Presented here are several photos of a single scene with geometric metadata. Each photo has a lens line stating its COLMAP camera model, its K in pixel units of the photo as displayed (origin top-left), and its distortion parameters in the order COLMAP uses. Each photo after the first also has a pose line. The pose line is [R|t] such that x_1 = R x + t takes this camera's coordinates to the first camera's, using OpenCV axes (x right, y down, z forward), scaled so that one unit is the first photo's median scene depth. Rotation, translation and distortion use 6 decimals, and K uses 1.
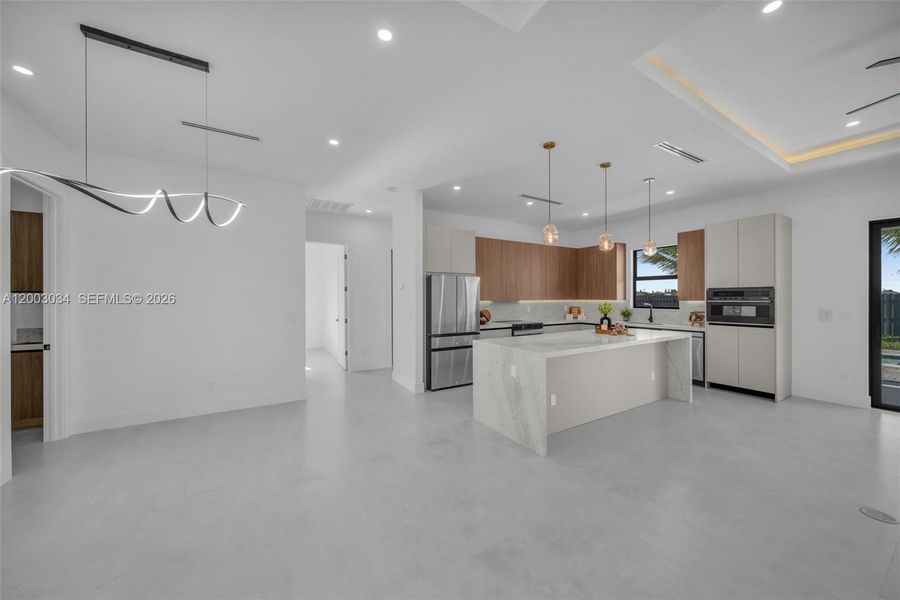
lens RADIAL K [[317.3, 0, 452.3], [0, 317.3, 298.2], [0, 0, 1]] dist [0.001788, -0.001395]
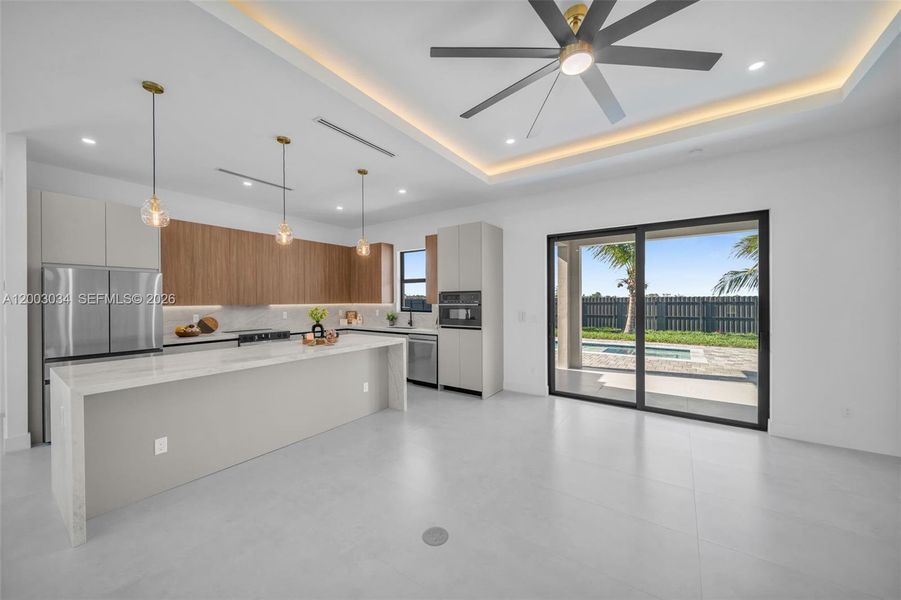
lens RADIAL K [[317.6, 0, 446.4], [0, 317.6, 300.3], [0, 0, 1]] dist [0.001788, -0.001395]
pose [[0.916004, -0.001344, 0.401168, 0.365236], [0.002181, 0.999996, -0.001630, -0.002214], [-0.401164, 0.002368, 0.916003, 0.056332]]
